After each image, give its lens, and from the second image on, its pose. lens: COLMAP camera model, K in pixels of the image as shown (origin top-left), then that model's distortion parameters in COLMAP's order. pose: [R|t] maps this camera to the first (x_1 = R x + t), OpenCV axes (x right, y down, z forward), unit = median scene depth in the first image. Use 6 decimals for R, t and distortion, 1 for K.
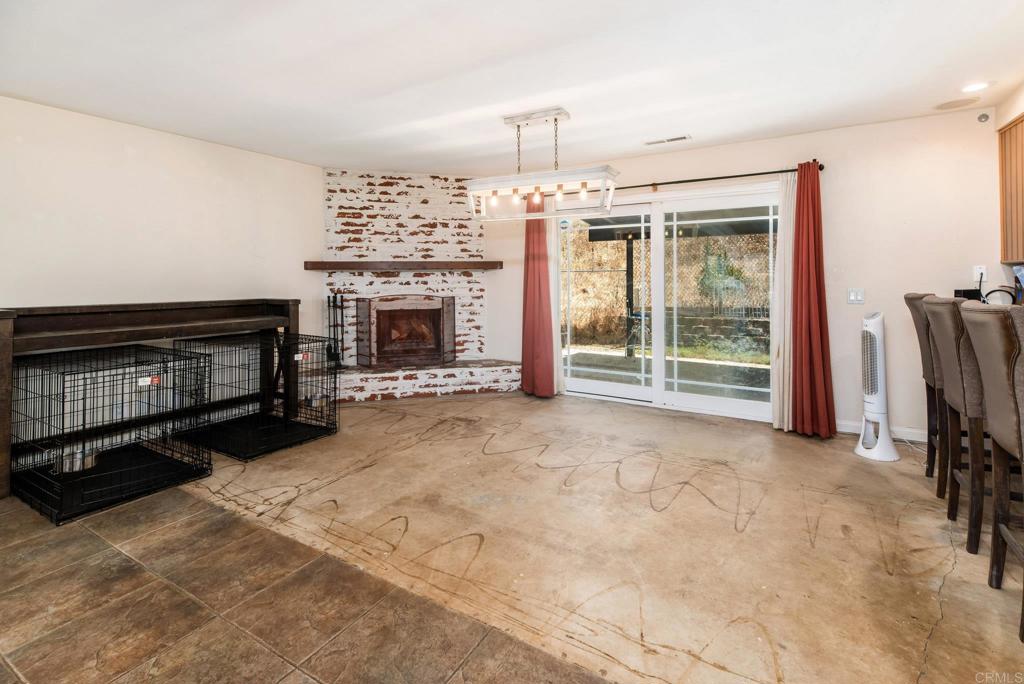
lens RADIAL K [[475.2, 0, 514.0], [0, 475.2, 273.0], [0, 0, 1]] dist [0.011469, -0.000025]
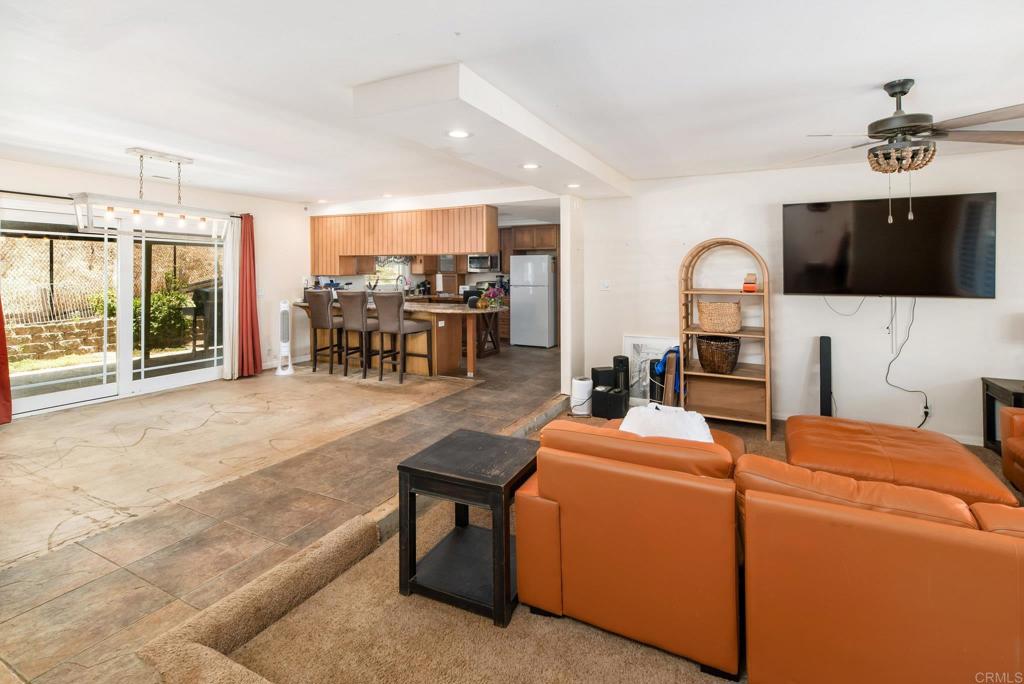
lens RADIAL K [[475.2, 0, 514.0], [0, 475.2, 273.0], [0, 0, 1]] dist [0.011469, -0.000025]
pose [[-0.045542, 0.003915, 0.998955, -0.814015], [-0.006256, 0.999972, -0.004204, -0.018146], [-0.998943, -0.006441, -0.045516, 0.102222]]
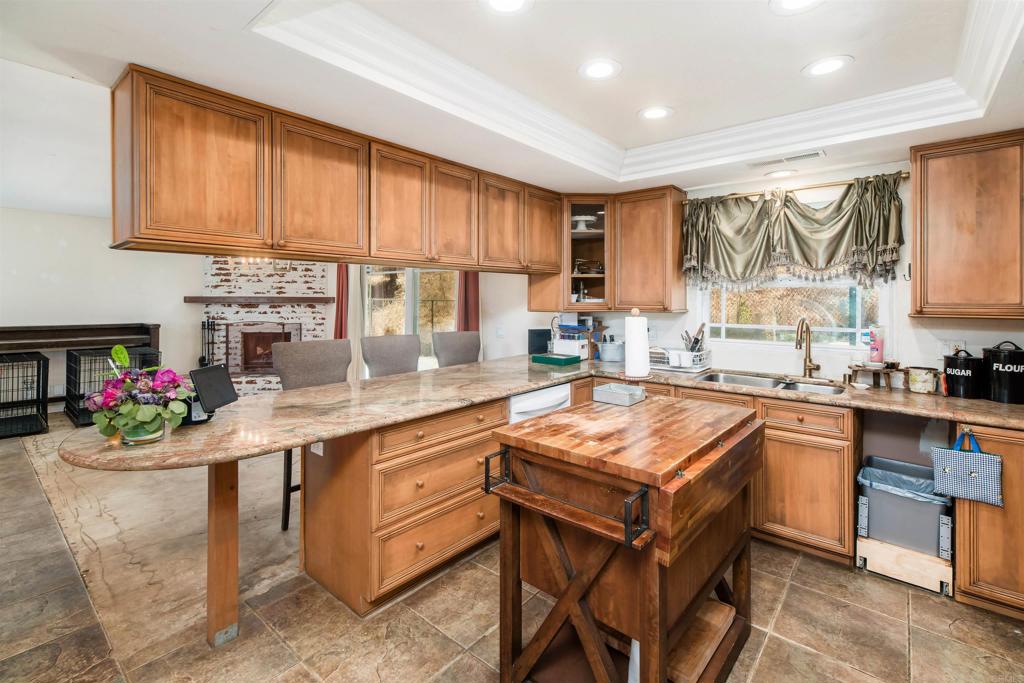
lens RADIAL K [[464.6, 0, 511.2], [0, 464.6, 302.7], [0, 0, 1]] dist [0.013249, 0.000168]
pose [[0.985799, 0.014075, -0.167338, 0.701130], [-0.011213, 0.999774, 0.018035, -0.039735], [0.167554, -0.015902, 0.985735, -0.183167]]
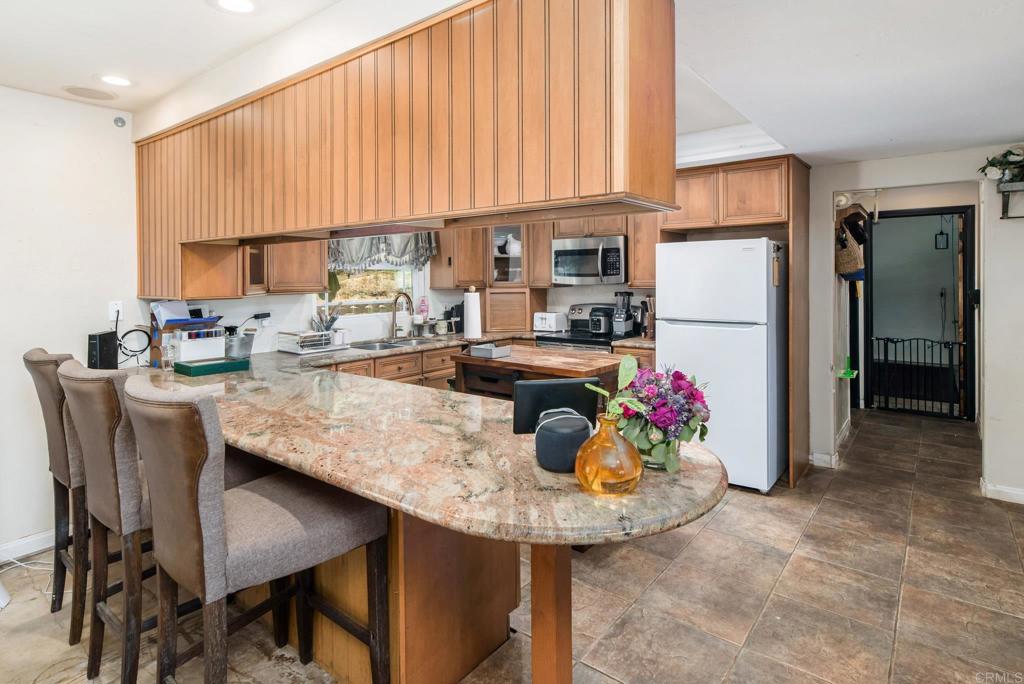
lens RADIAL K [[539.9, 0, 519.1], [0, 539.9, 280.3], [0, 0, 1]] dist [0.001309, 0.000510]
pose [[0.124414, 0.005253, 0.992216, 0.094454], [-0.000905, 0.999986, -0.005181, -0.030954], [-0.992230, -0.000253, 0.124417, 0.135696]]
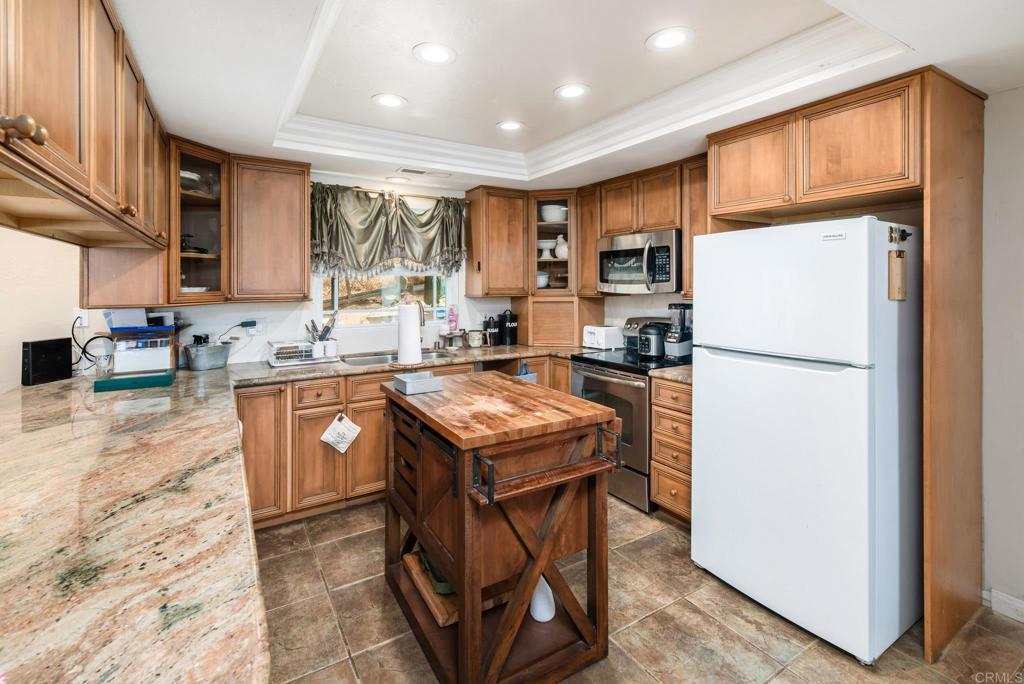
lens RADIAL K [[469.4, 0, 518.8], [0, 469.4, 285.5], [0, 0, 1]] dist [0.007818, -0.000548]
pose [[0.459041, 0.007944, 0.888379, 0.396201], [-0.005762, 0.999966, -0.005965, -0.034823], [-0.888396, -0.002381, 0.459071, -0.023574]]
